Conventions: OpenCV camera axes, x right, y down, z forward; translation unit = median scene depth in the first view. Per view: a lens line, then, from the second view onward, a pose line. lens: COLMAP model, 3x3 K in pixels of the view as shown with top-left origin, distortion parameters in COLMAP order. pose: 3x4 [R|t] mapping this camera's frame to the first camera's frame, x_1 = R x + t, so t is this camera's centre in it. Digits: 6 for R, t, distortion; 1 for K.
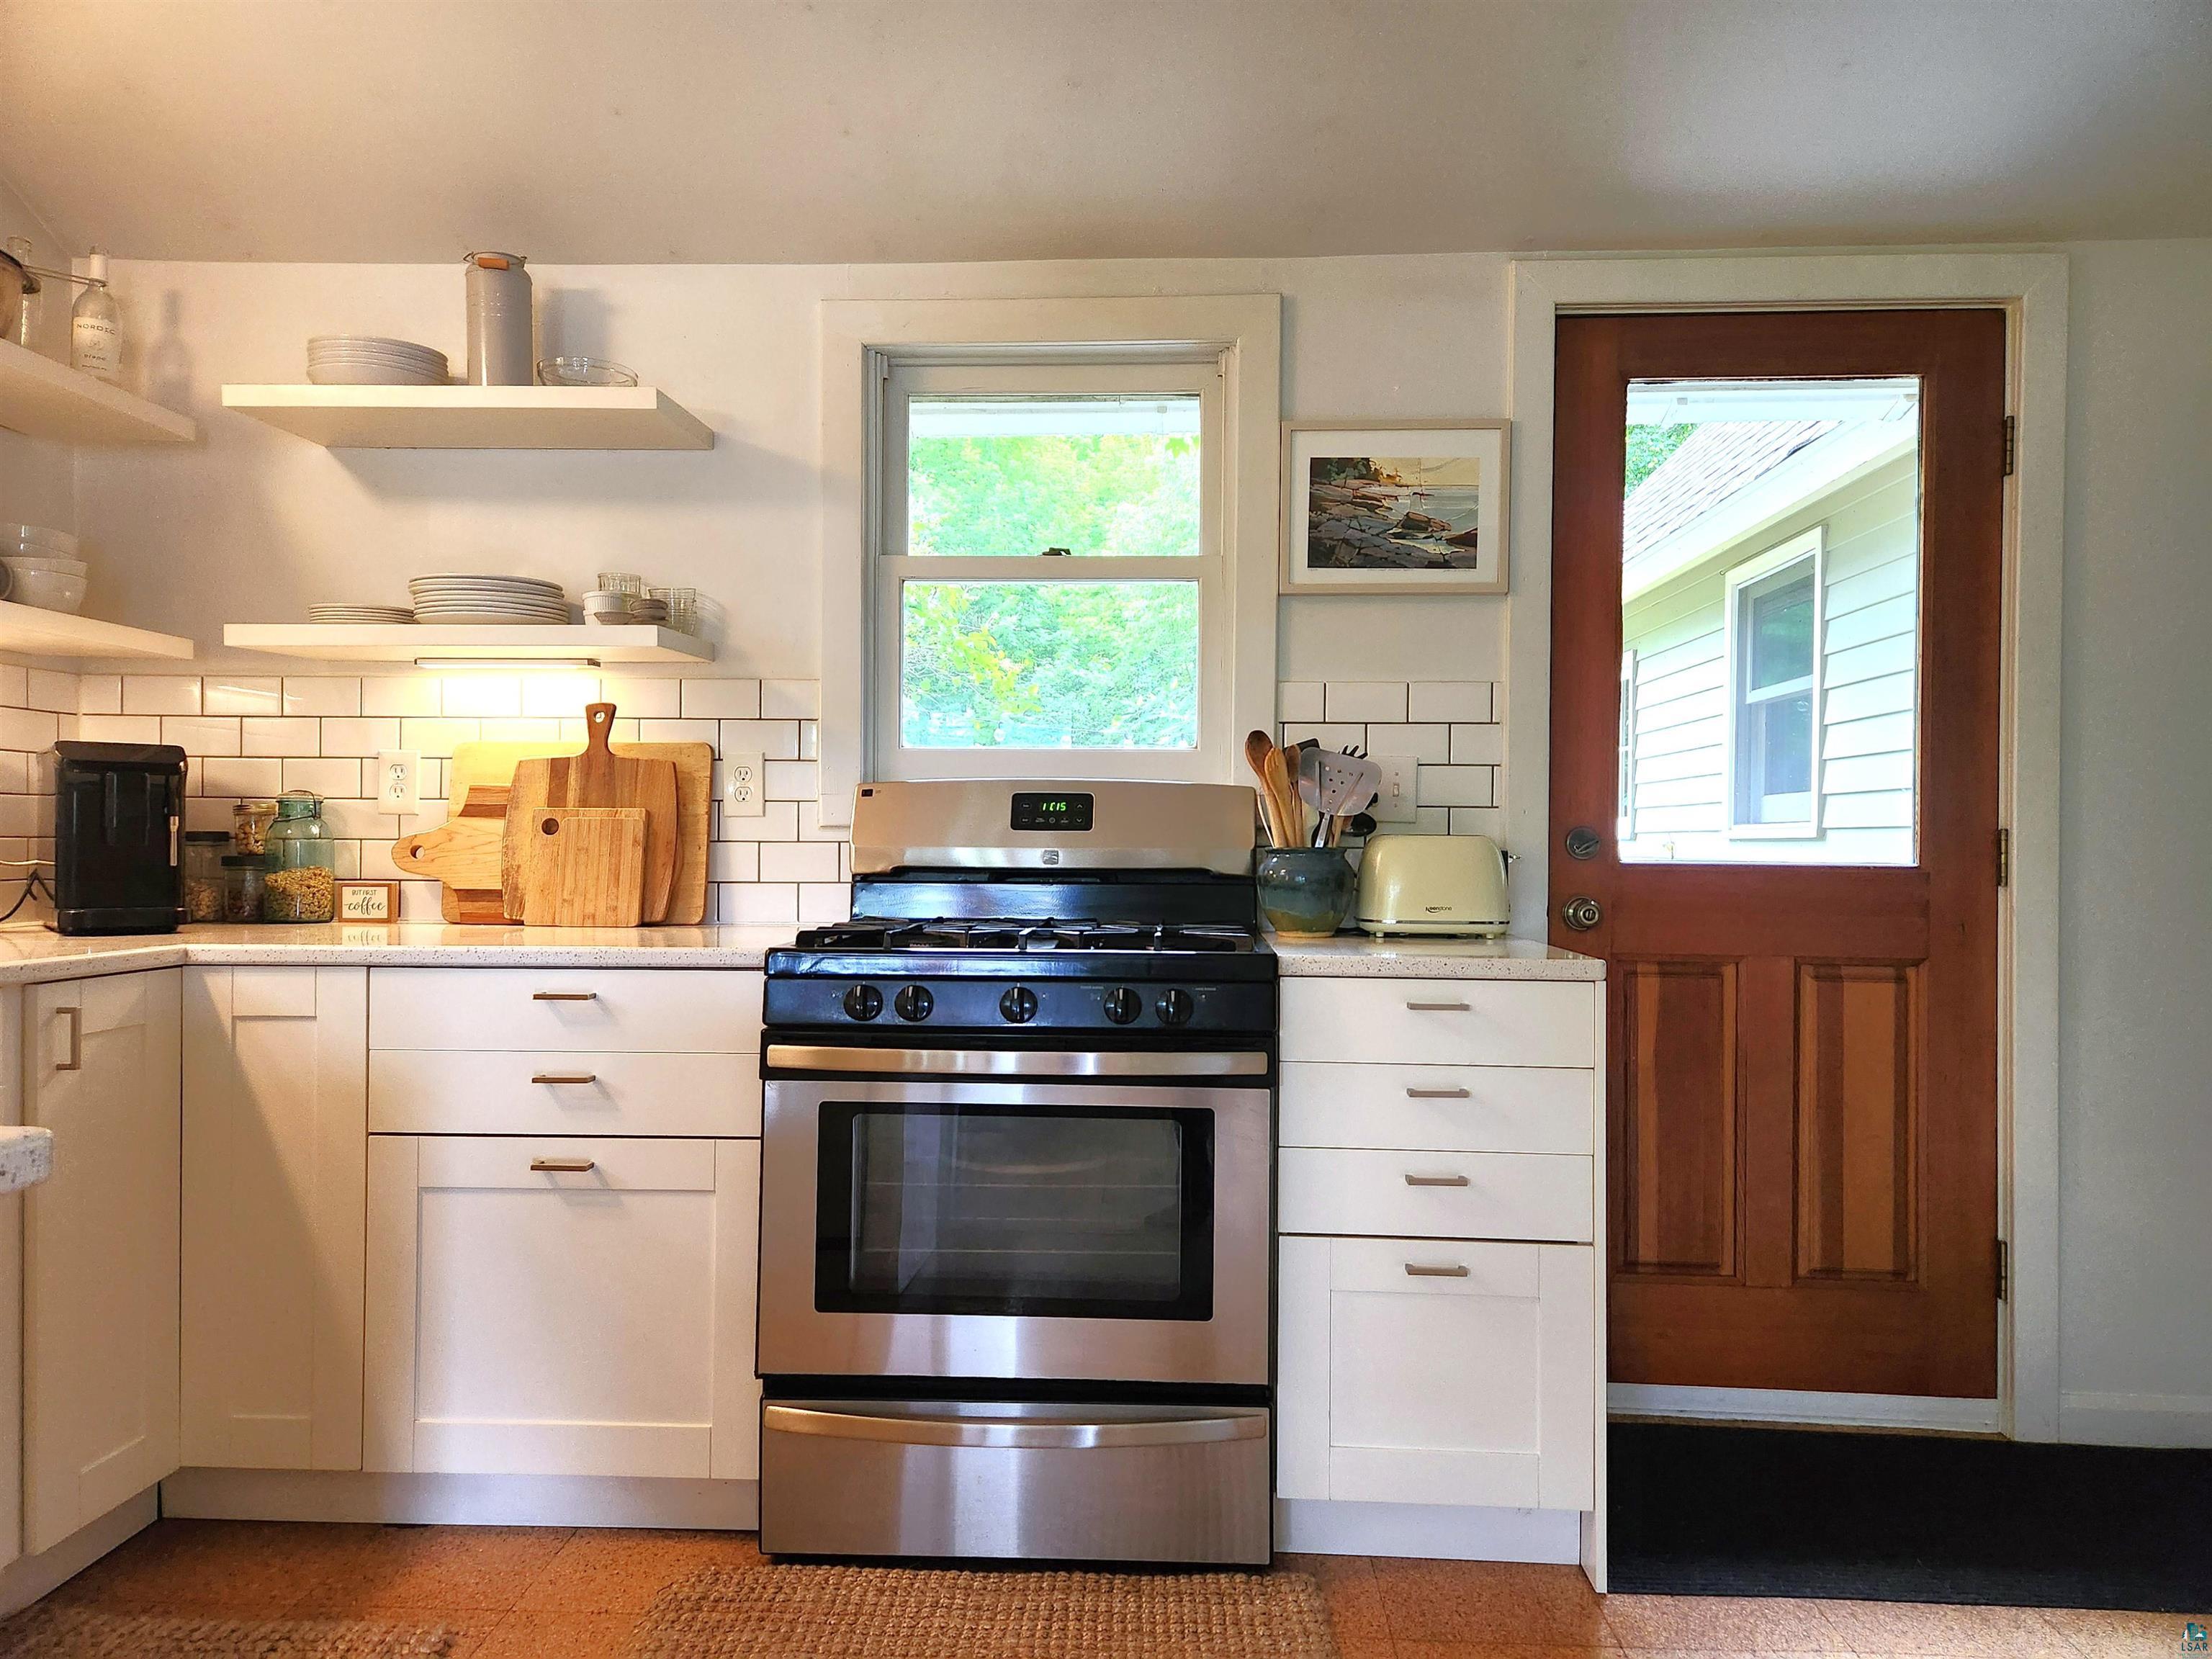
lens RADIAL K [[1481.8, 0, 1117.0], [0, 1481.8, 828.3], [0, 0, 1]] dist [0.068911, 0.000927]
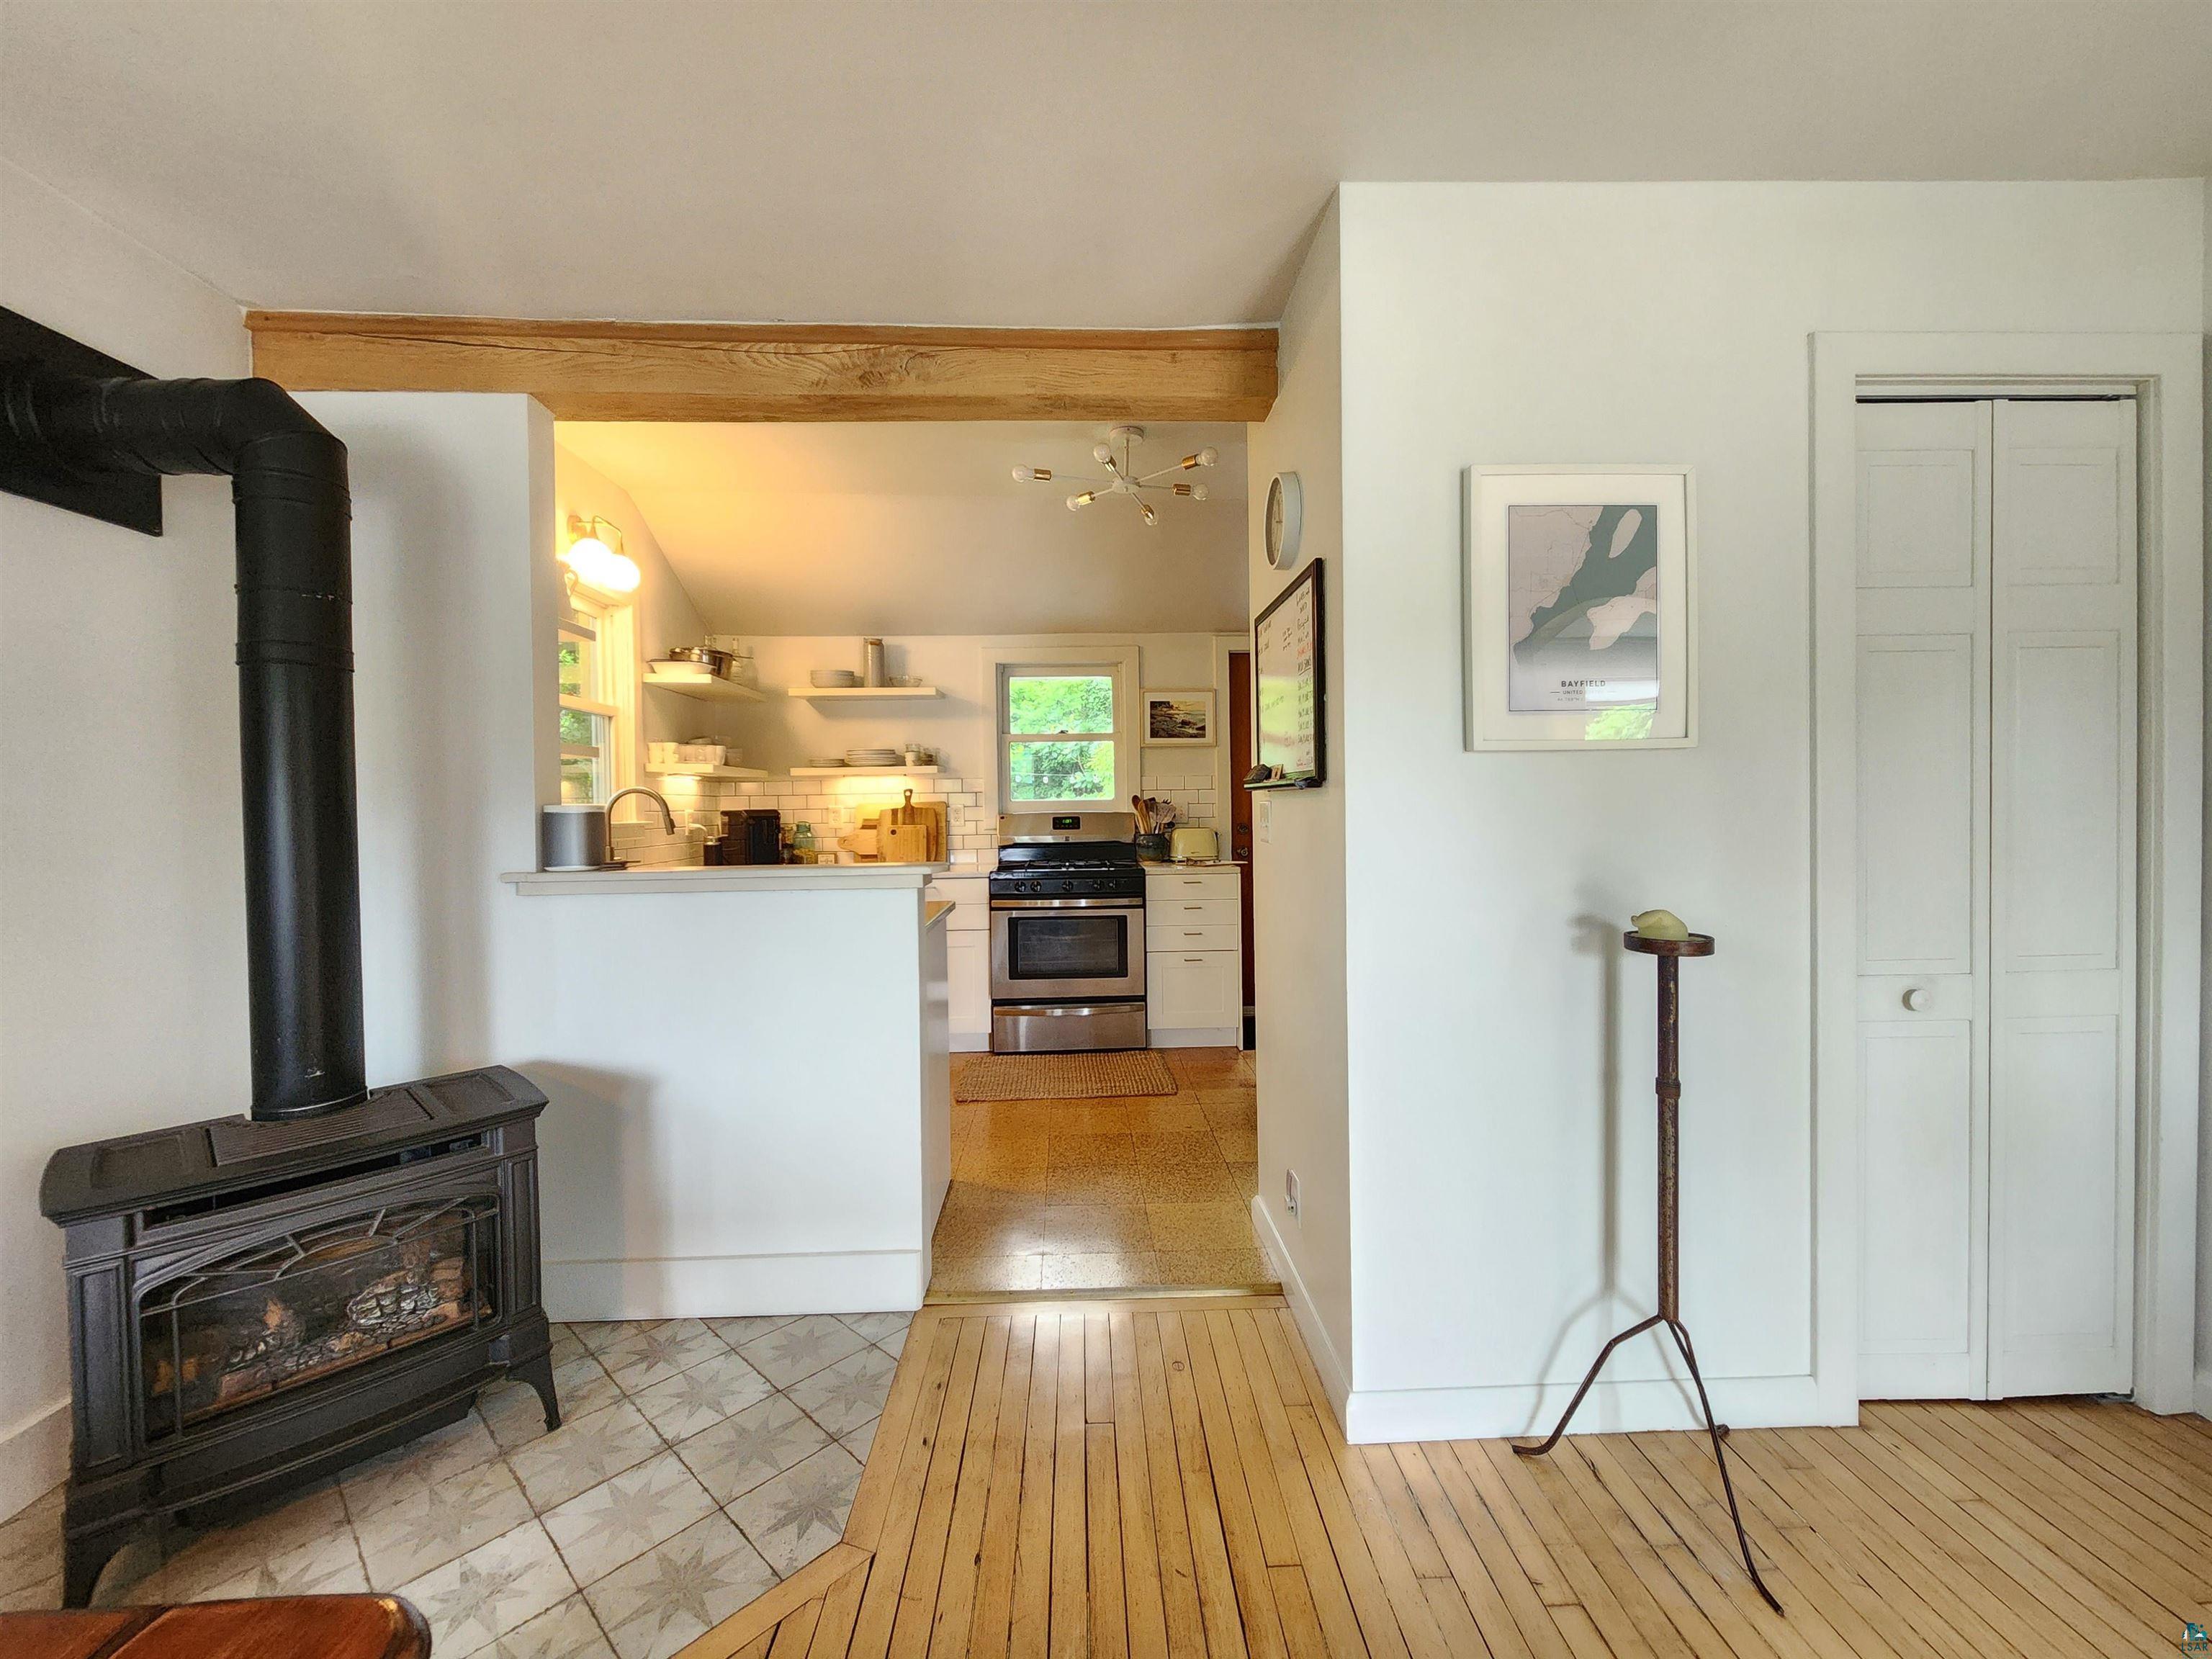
lens RADIAL K [[882.2, 0, 1101.1], [0, 882.2, 823.1], [0, 0, 1]] dist [-0.000471, -0.000002]
pose [[0.996760, -0.027201, 0.075697, -0.107242], [0.024660, 0.999107, 0.034298, -0.068979], [-0.076562, -0.032320, 0.996541, -0.753454]]
